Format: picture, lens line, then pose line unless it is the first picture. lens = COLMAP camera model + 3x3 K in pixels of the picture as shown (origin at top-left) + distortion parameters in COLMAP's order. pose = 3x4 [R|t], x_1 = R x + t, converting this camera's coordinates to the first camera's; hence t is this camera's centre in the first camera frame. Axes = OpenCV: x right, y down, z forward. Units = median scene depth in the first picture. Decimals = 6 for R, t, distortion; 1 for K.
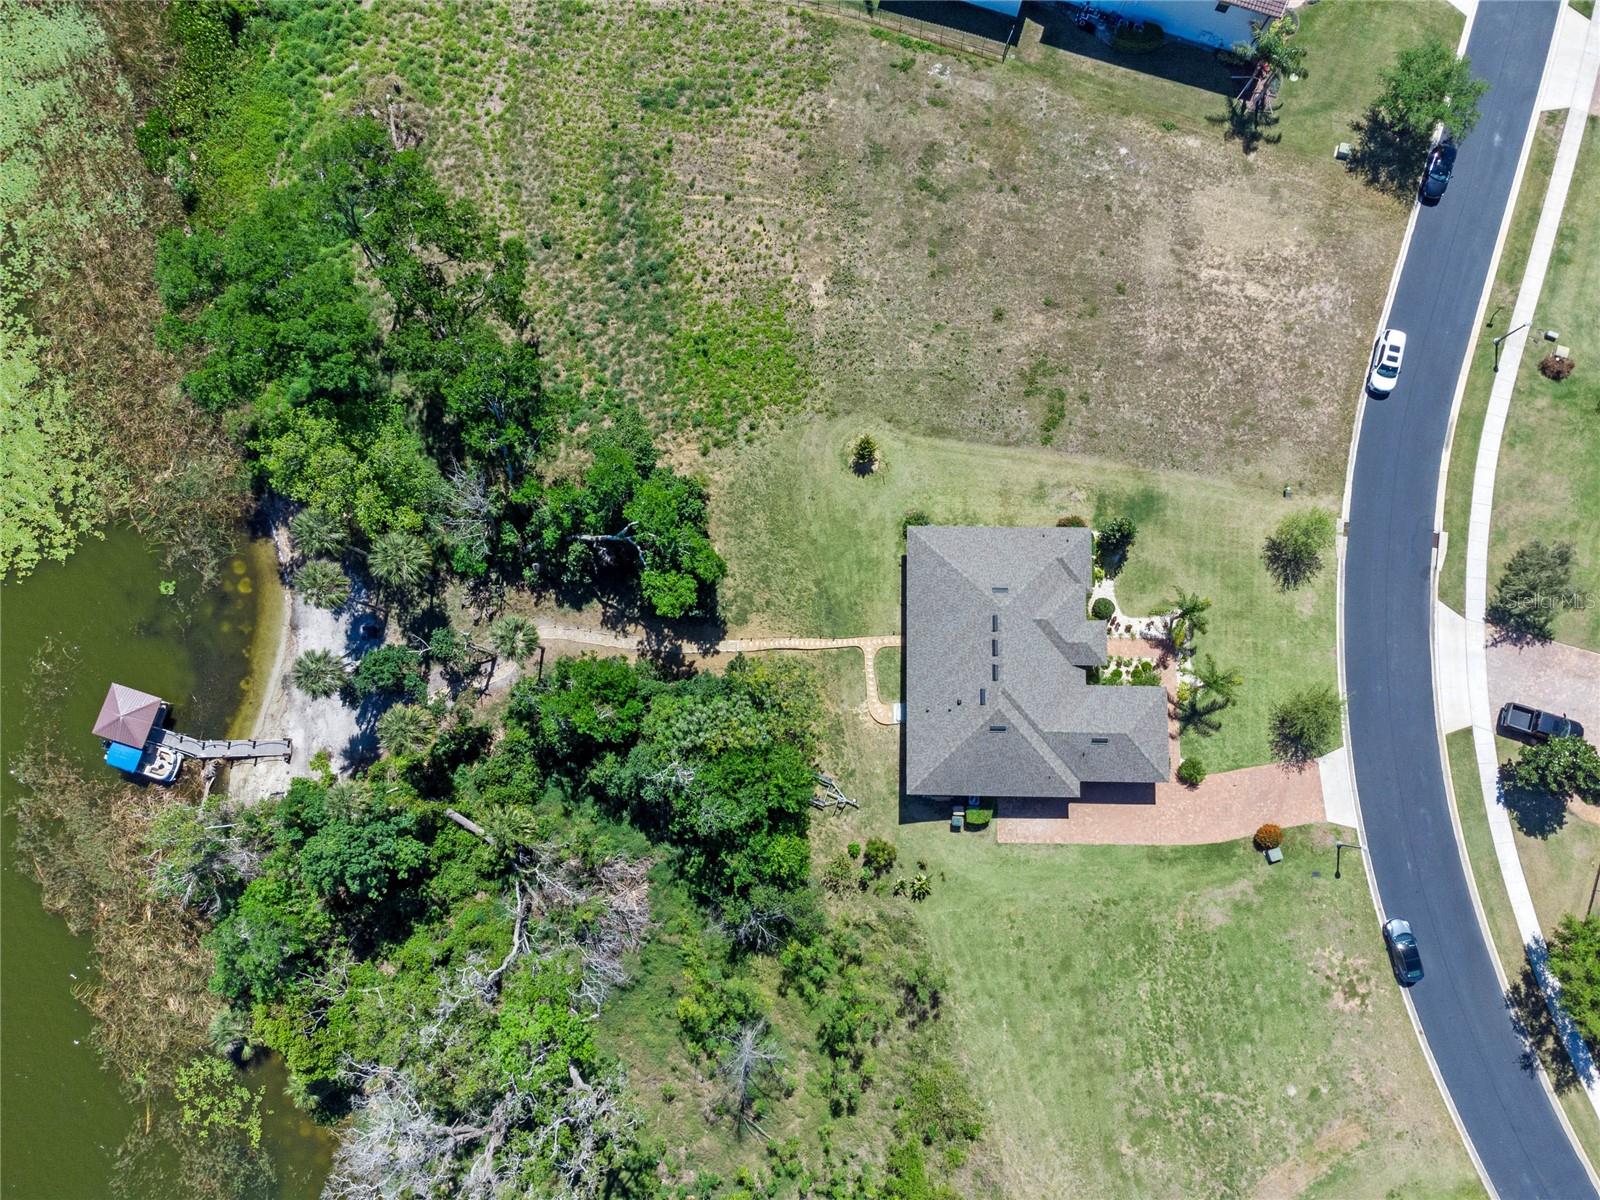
lens RADIAL K [[1205.7, 0, 794.0], [0, 1205.7, 617.4], [0, 0, 1]] dist [0.018308, 0.004817]
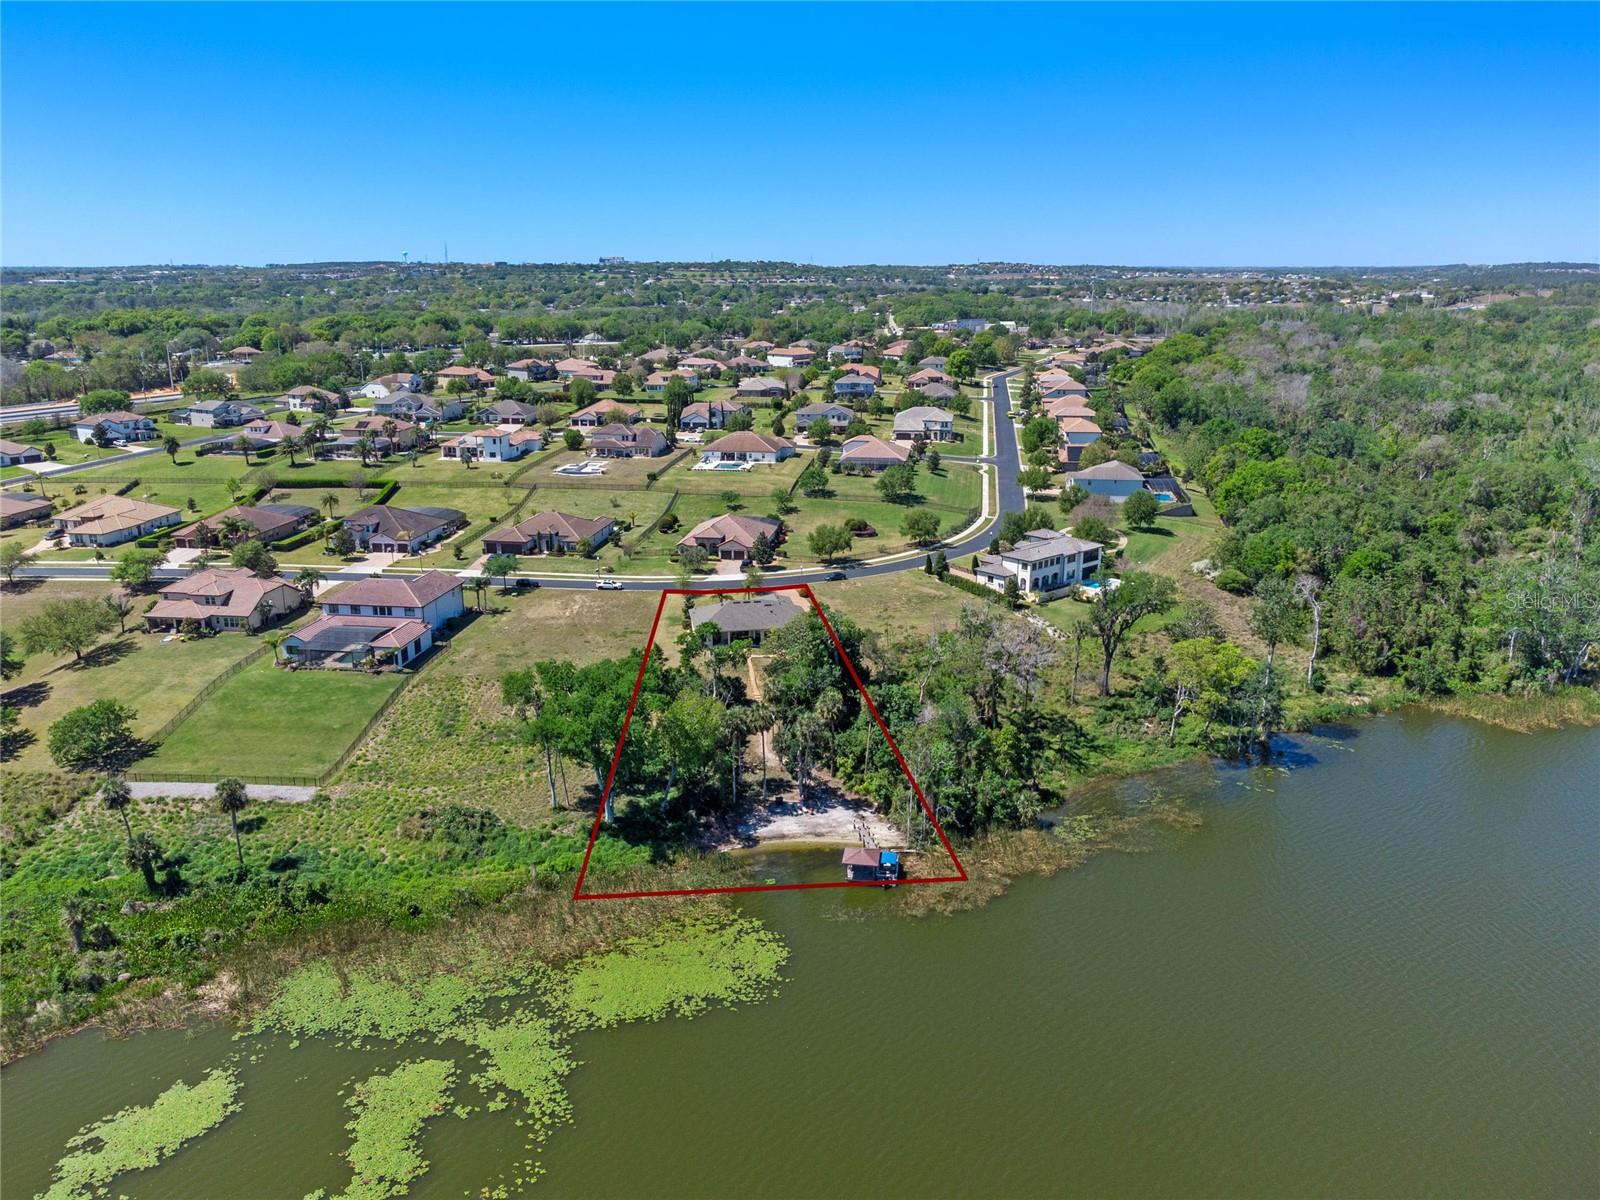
lens RADIAL K [[1212.4, 0, 813.8], [0, 1212.4, 606.8], [0, 0, 1]] dist [0.015769, -0.002696]
pose [[-0.189056, -0.270334, 0.944022, -1.995266], [0.975432, 0.059016, 0.212247, -0.330537], [-0.113090, 0.960956, 0.252535, 0.367936]]
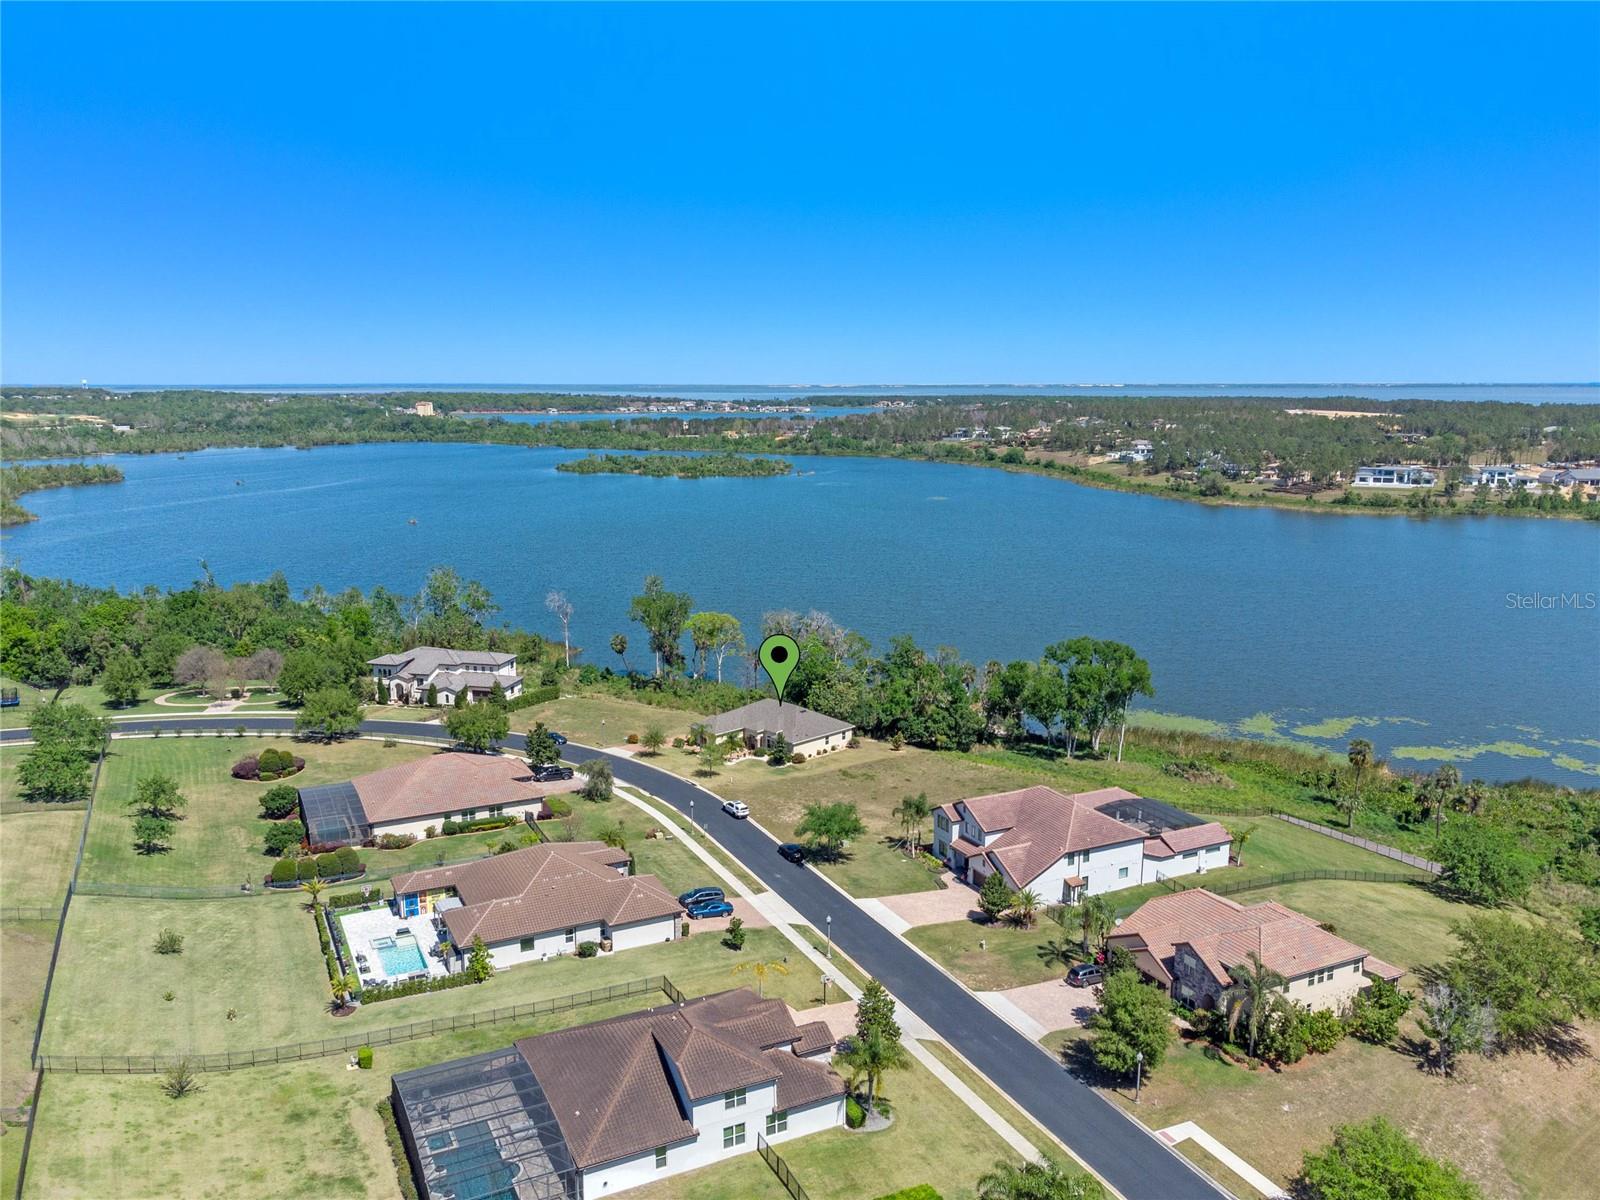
lens RADIAL K [[1205.7, 0, 794.0], [0, 1205.7, 617.4], [0, 0, 1]] dist [0.018308, 0.004817]
pose [[-0.712107, 0.131306, -0.689683, 1.588618], [-0.697553, -0.021069, 0.716223, -1.496842], [0.079513, 0.991118, 0.106596, 0.568397]]
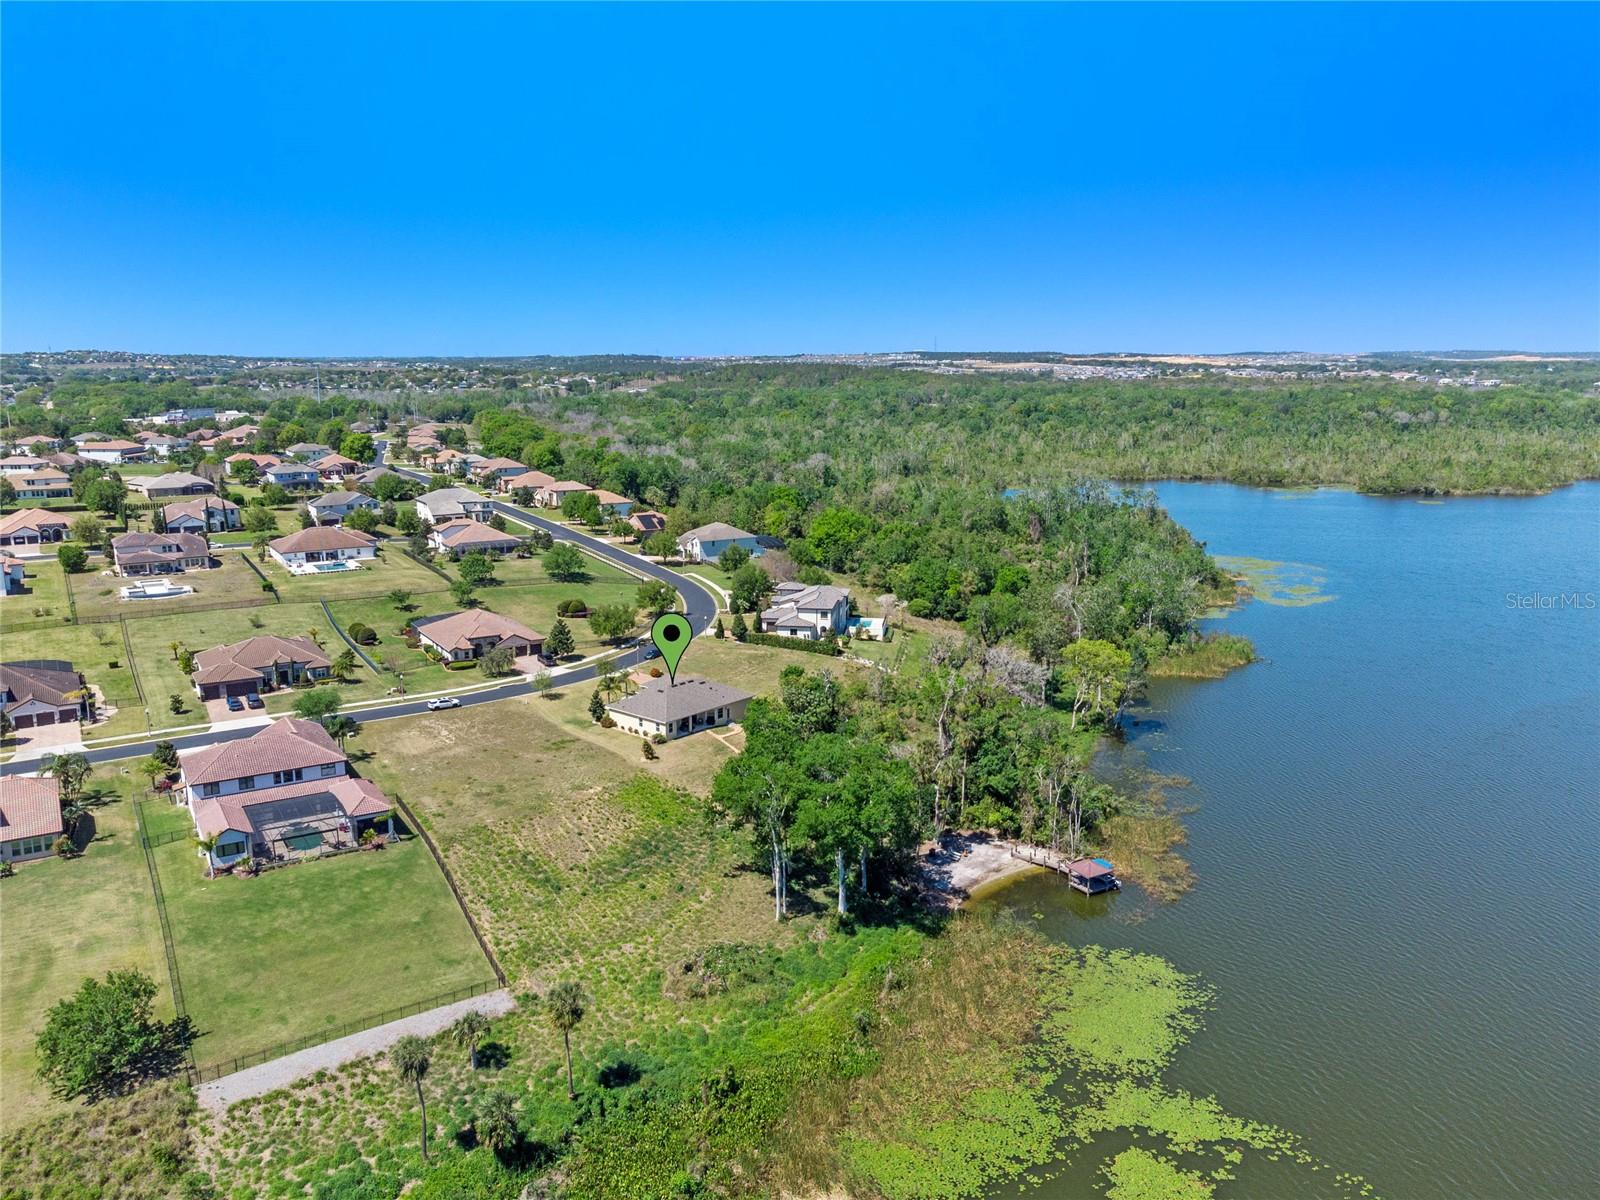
lens RADIAL K [[1212.4, 0, 813.8], [0, 1212.4, 606.8], [0, 0, 1]] dist [0.015769, -0.002696]
pose [[-0.775008, -0.132914, 0.617816, -1.292717], [0.627257, -0.042853, 0.777633, -1.453840], [-0.076883, 0.990201, 0.116583, 0.550021]]
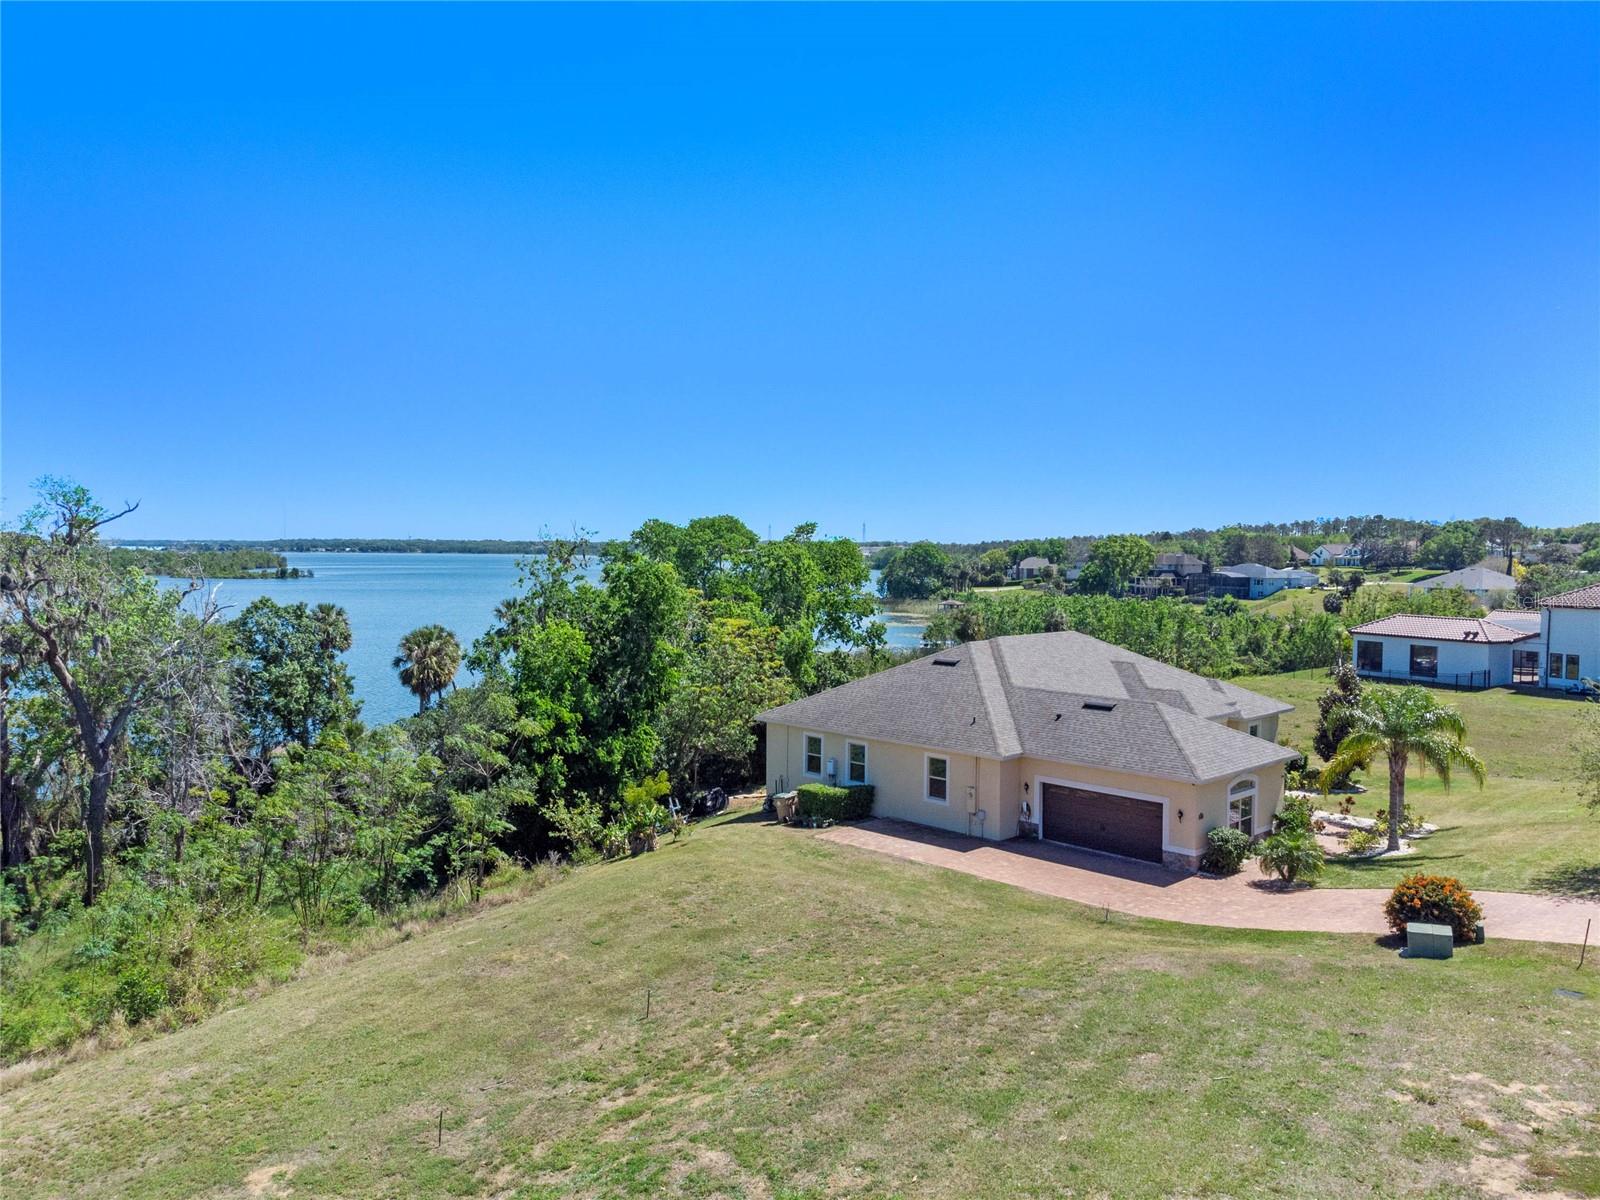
lens RADIAL K [[1205.7, 0, 794.0], [0, 1205.7, 617.4], [0, 0, 1]] dist [0.018308, 0.004817]
pose [[0.701261, 0.039761, -0.711795, 0.487665], [-0.708350, 0.151543, -0.689401, 0.495446], [0.080456, 0.987651, 0.134436, 0.847579]]
